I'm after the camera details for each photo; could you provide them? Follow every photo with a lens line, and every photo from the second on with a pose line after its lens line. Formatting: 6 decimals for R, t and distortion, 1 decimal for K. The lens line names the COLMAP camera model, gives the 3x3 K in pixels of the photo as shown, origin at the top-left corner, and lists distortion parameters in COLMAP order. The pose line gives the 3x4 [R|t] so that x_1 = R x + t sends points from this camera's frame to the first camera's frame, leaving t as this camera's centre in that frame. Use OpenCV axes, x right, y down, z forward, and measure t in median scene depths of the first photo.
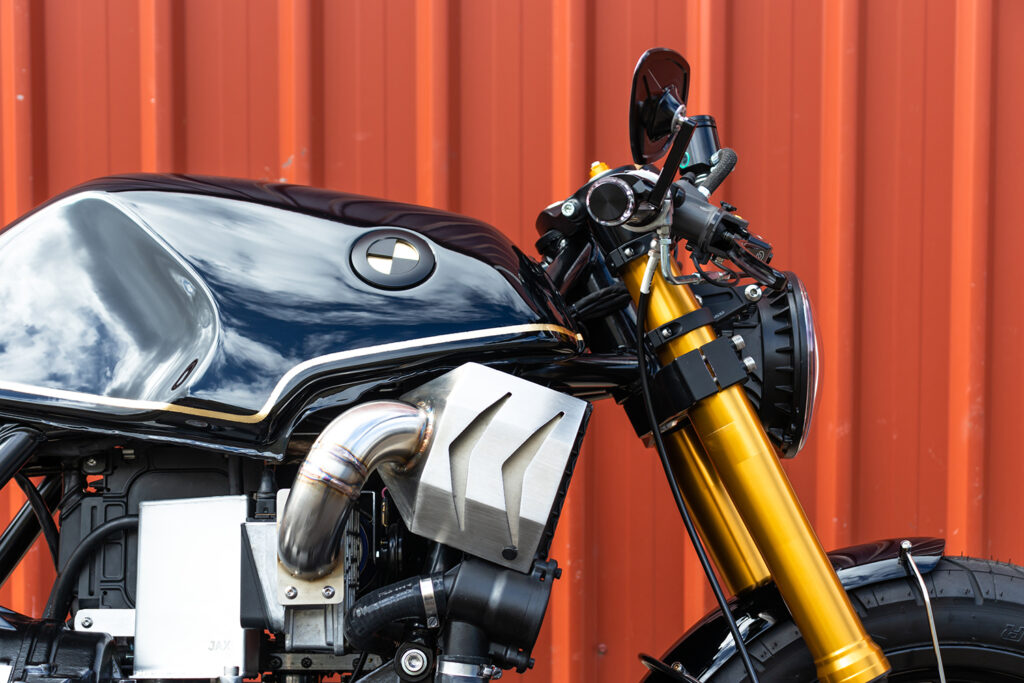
lens RADIAL K [[1883.4, 0, 510.3], [0, 1883.4, 339.2], [0, 0, 1]] dist [-0.011028, 0.000000]
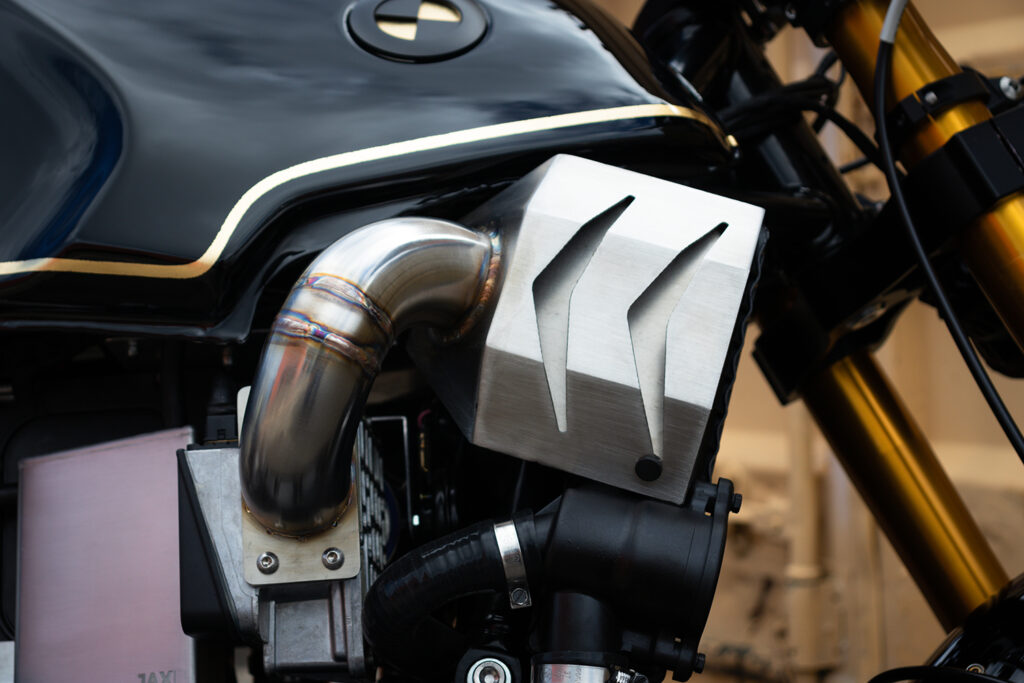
lens RADIAL K [[2004.5, 0, 509.6], [0, 2004.5, 344.8], [0, 0, 1]] dist [-0.035655, 0.000000]
pose [[0.998480, -0.053899, -0.011516, -0.032578], [0.052488, 0.993636, -0.099662, 0.131578], [0.016814, 0.098906, 0.994955, 0.388326]]
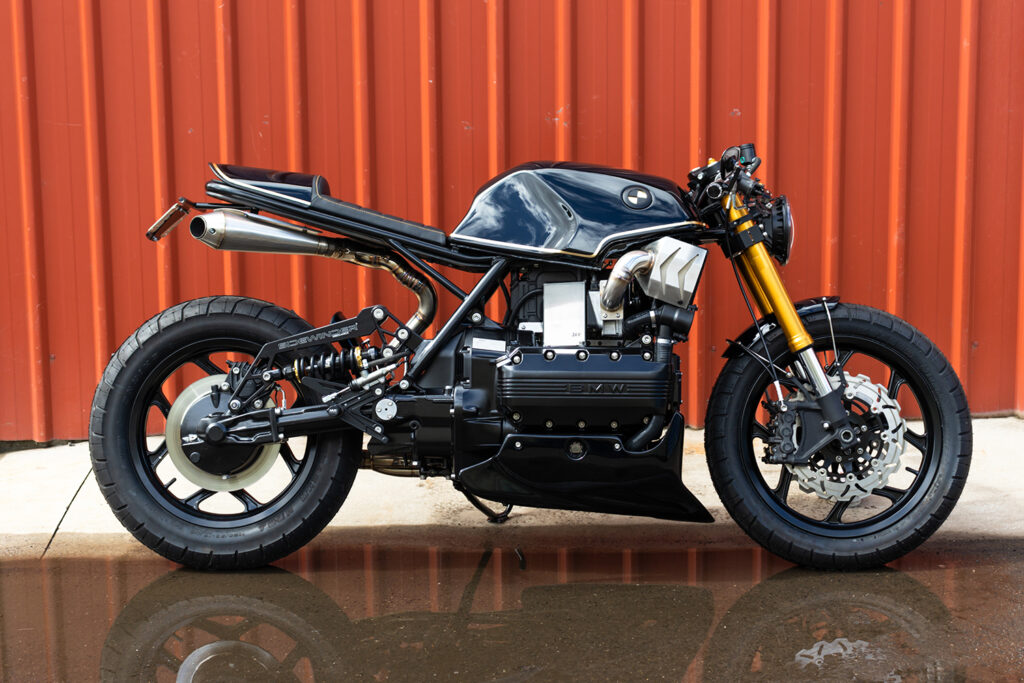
lens RADIAL K [[1833.5, 0, 514.2], [0, 1833.5, 338.9], [0, 0, 1]] dist [-0.116346, 0.000000]
pose [[0.997957, -0.000192, -0.063890, -0.074291], [0.008805, 0.990866, 0.134560, -0.210615], [0.063281, -0.134848, 0.988844, -1.799796]]
